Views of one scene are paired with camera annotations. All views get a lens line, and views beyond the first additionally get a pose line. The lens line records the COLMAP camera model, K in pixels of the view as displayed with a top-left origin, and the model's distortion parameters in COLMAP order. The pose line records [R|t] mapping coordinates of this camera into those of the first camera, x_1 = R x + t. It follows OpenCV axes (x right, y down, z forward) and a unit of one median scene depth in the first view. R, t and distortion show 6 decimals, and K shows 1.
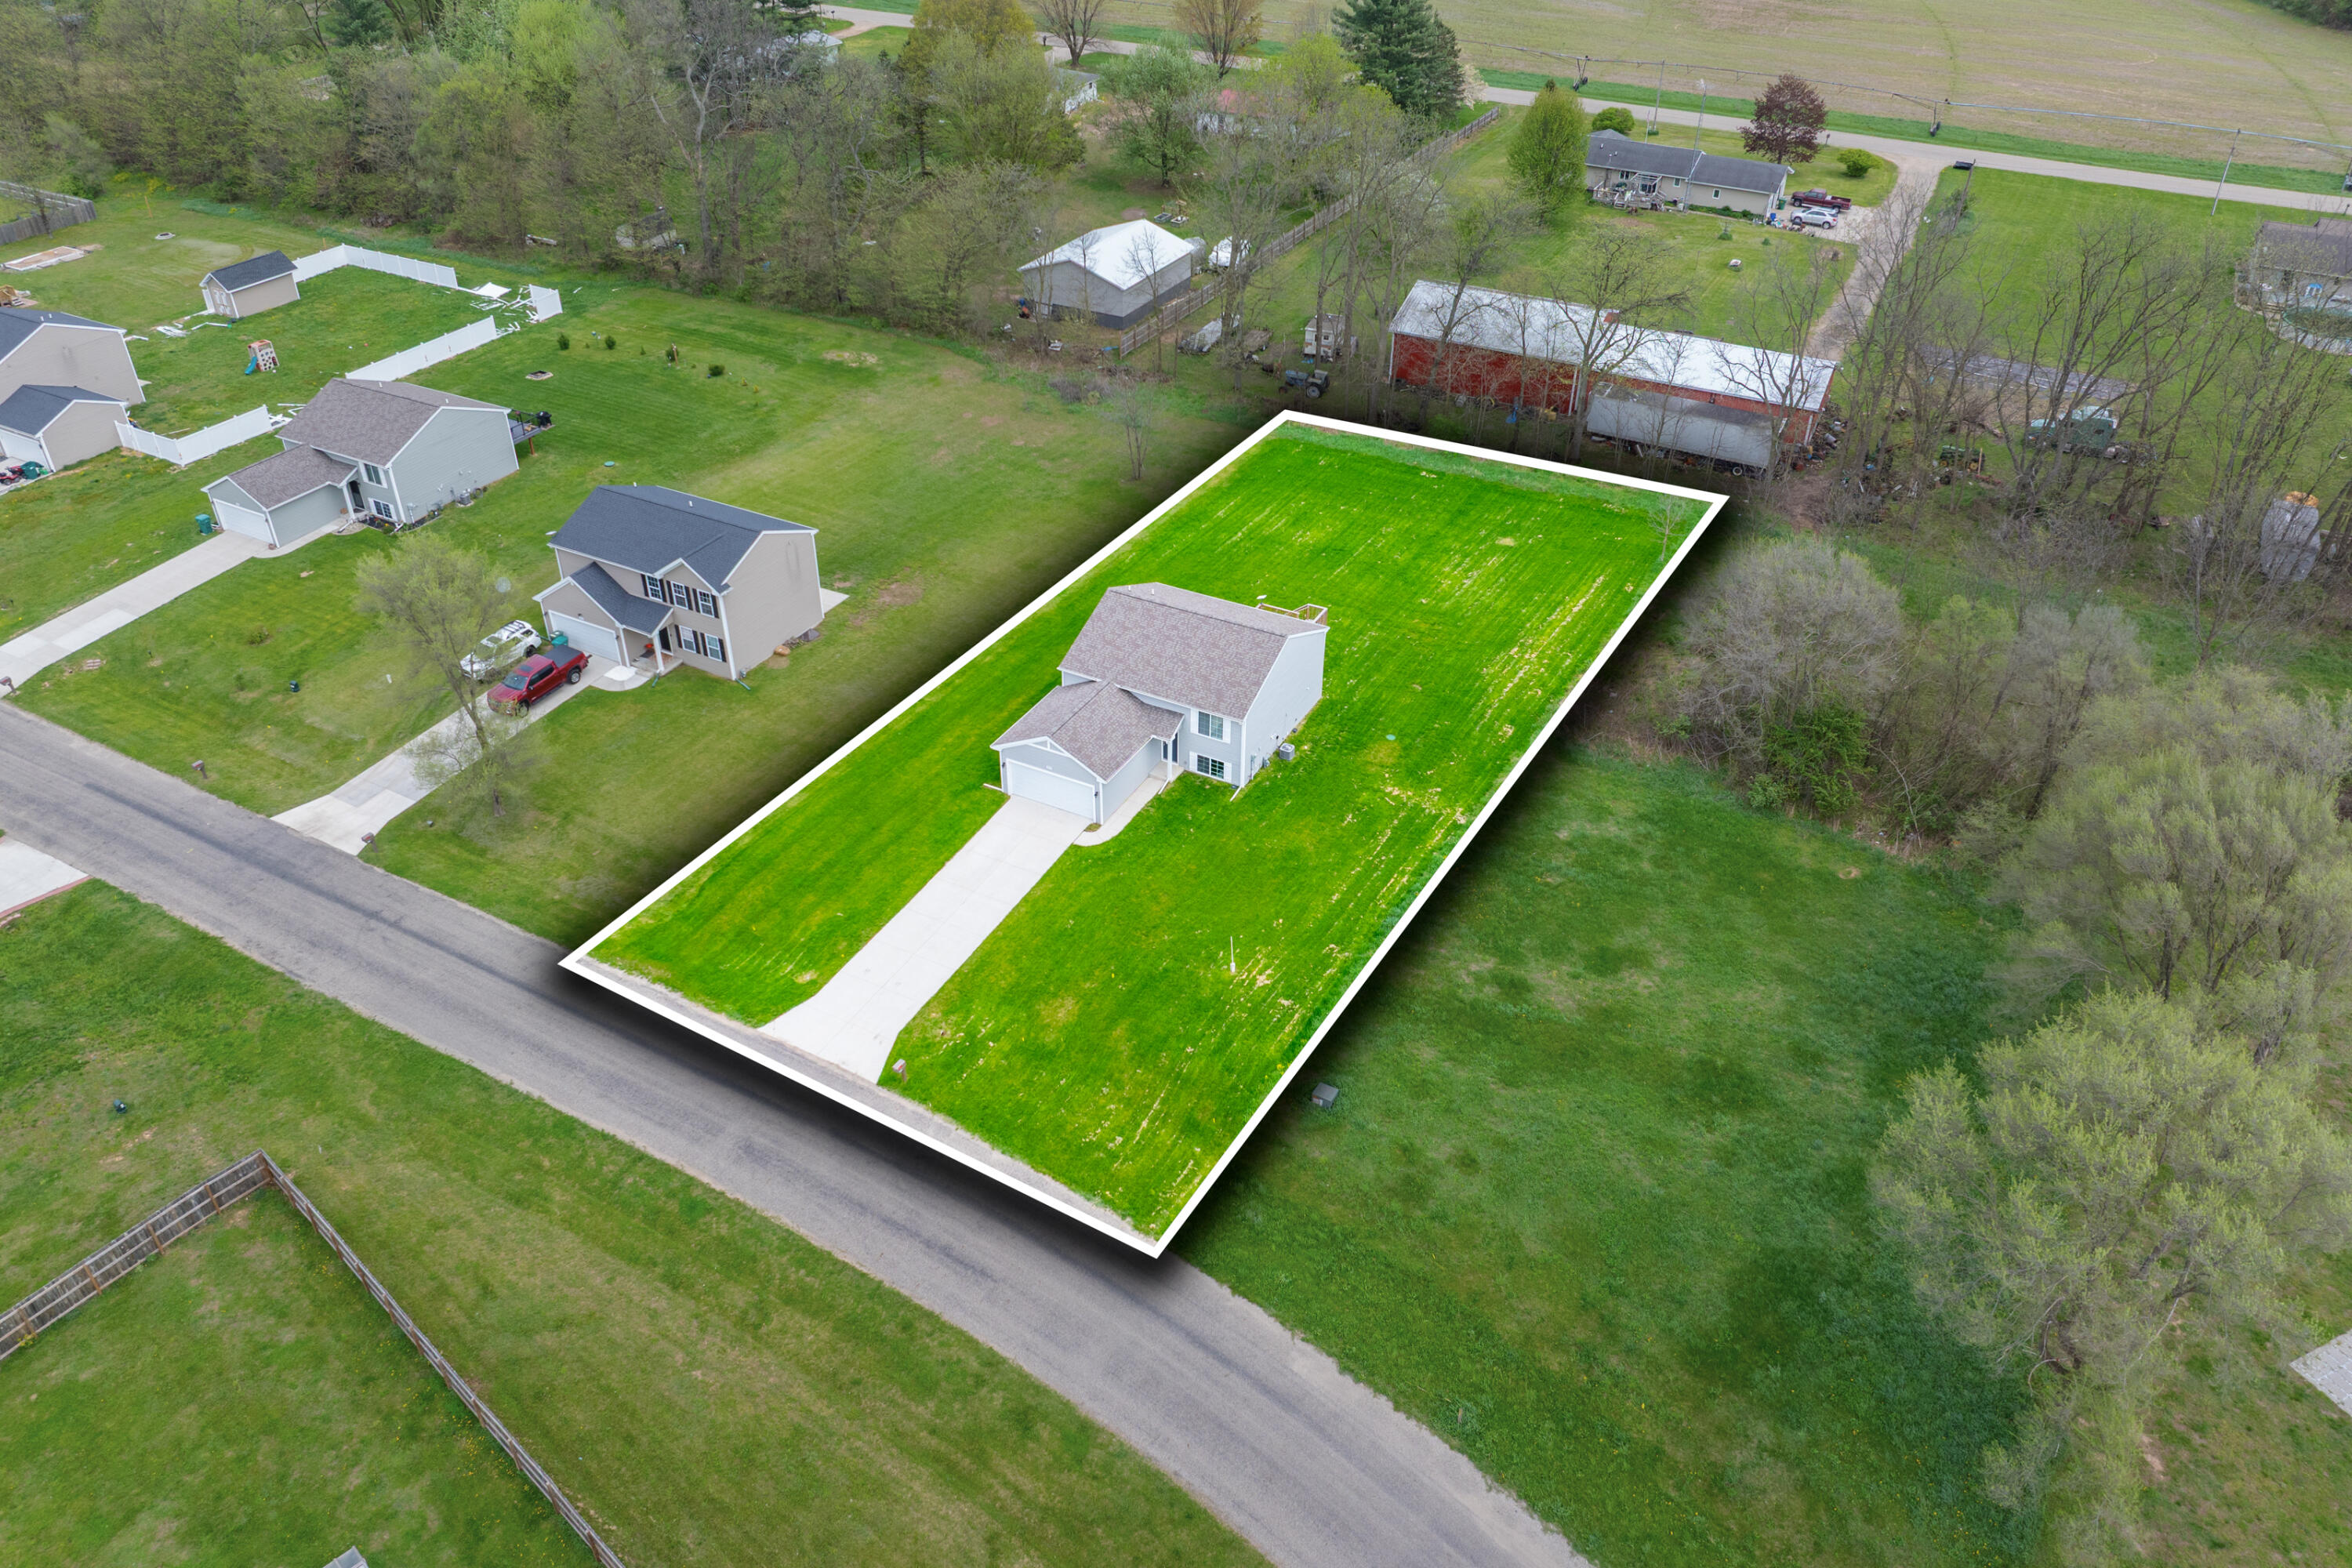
lens RADIAL K [[1655.1, 0, 1177.6], [0, 1655.1, 760.4], [0, 0, 1]] dist [-0.037650, -0.000408]
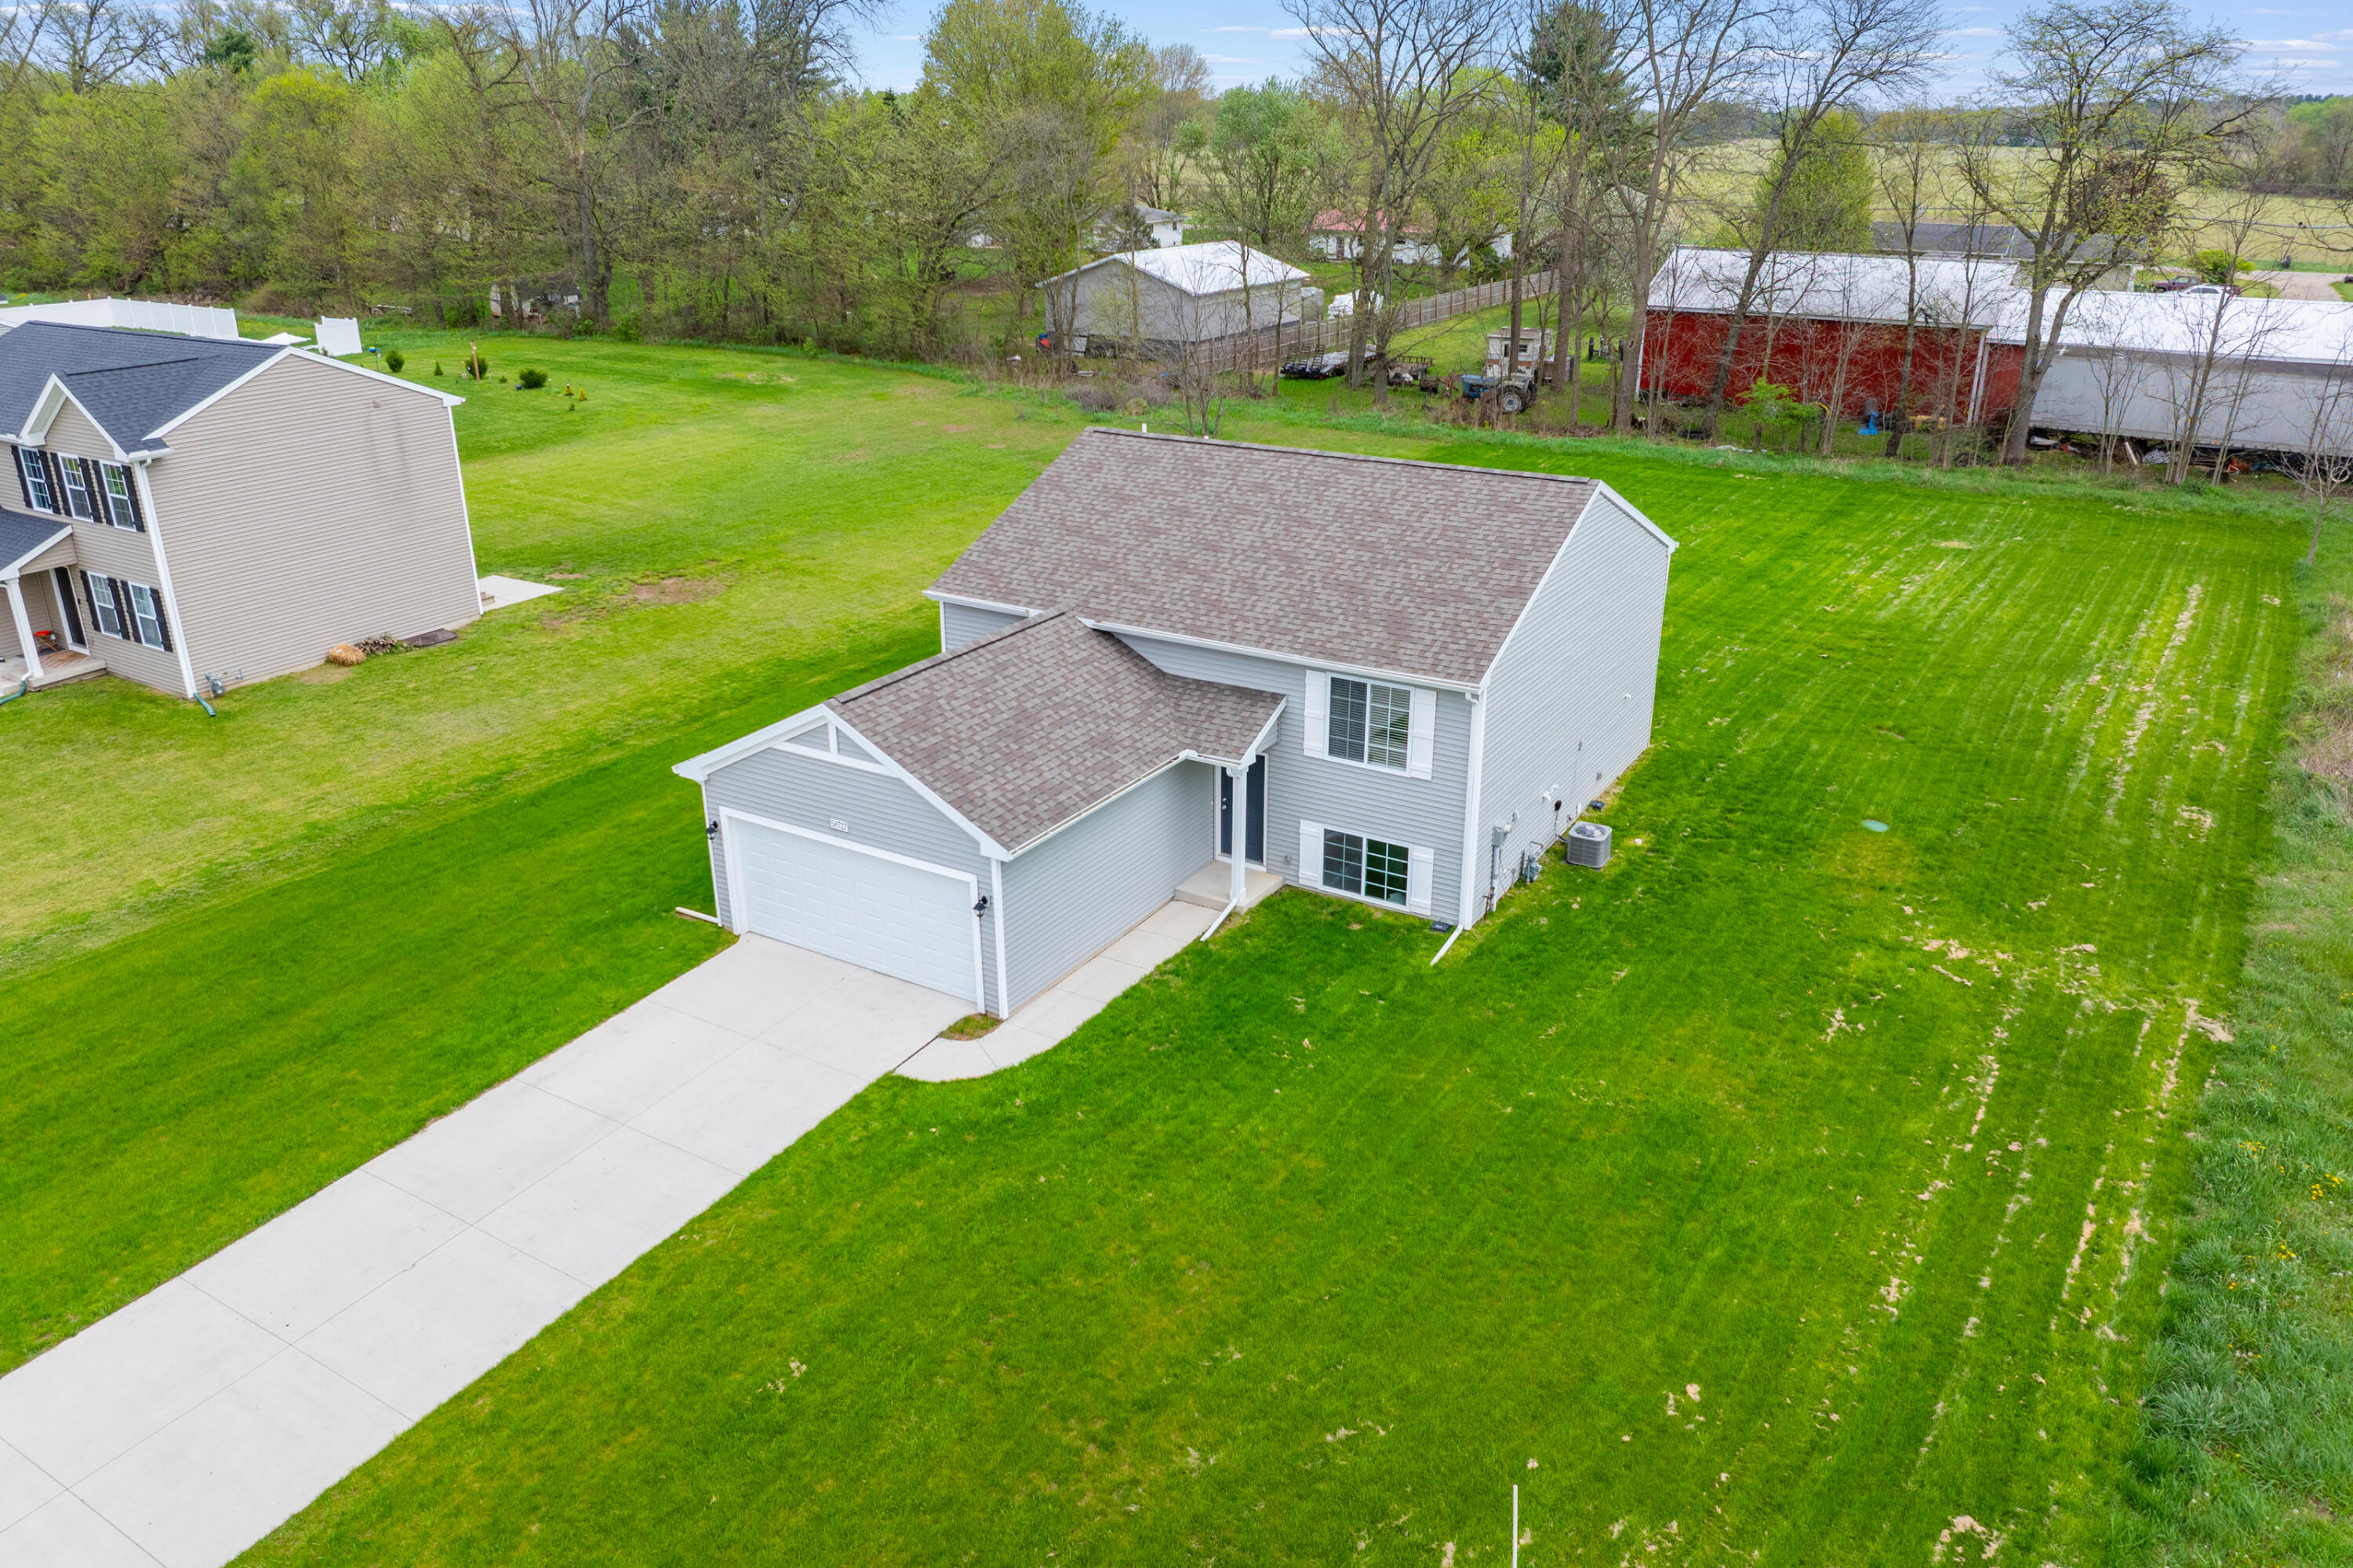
lens RADIAL K [[1655.9, 0, 1178.0], [0, 1655.9, 798.1], [0, 0, 1]] dist [-0.037650, -0.000408]
pose [[0.998034, 0.014158, -0.061055, 0.002986], [-0.026498, 0.978123, -0.206332, 0.058567], [0.056798, 0.207544, 0.976575, 0.680542]]
